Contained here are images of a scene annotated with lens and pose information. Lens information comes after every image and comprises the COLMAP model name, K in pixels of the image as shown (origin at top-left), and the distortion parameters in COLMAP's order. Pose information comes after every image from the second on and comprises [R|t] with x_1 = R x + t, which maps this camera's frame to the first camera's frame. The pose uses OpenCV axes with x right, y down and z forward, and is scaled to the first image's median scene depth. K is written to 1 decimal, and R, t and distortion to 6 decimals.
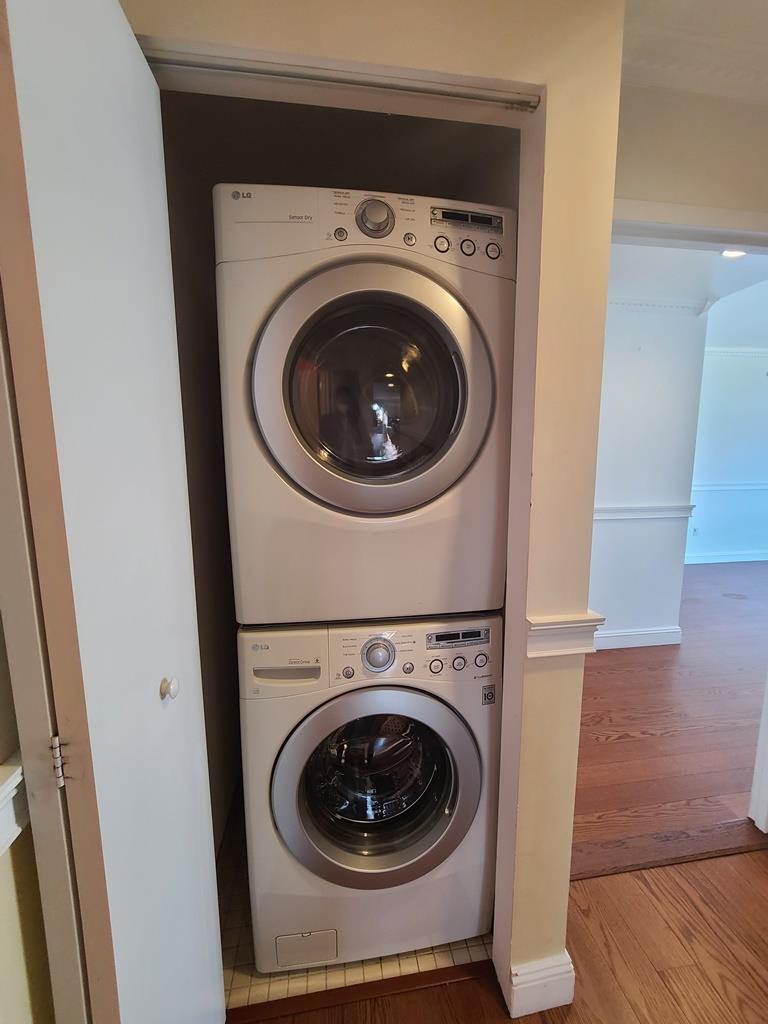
lens RADIAL K [[417.2, 0, 385.1], [0, 417.2, 516.1], [0, 0, 1]] dist [-0.004653, 0.001268]
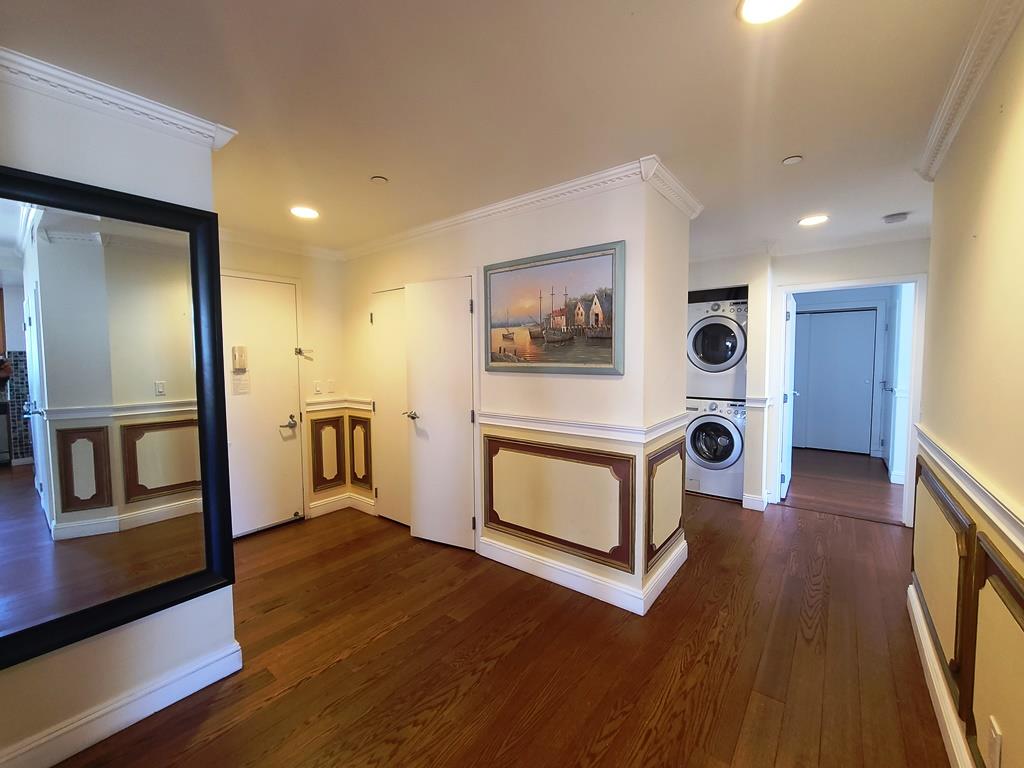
lens RADIAL K [[417.2, 0, 516.1], [0, 417.2, 383.8], [0, 0, 1]] dist [-0.004653, 0.001268]
pose [[0.680588, 0.040010, -0.731573, 1.789739], [-0.090229, 0.995484, -0.029496, 0.436328], [0.727089, 0.086084, 0.681125, -3.488318]]
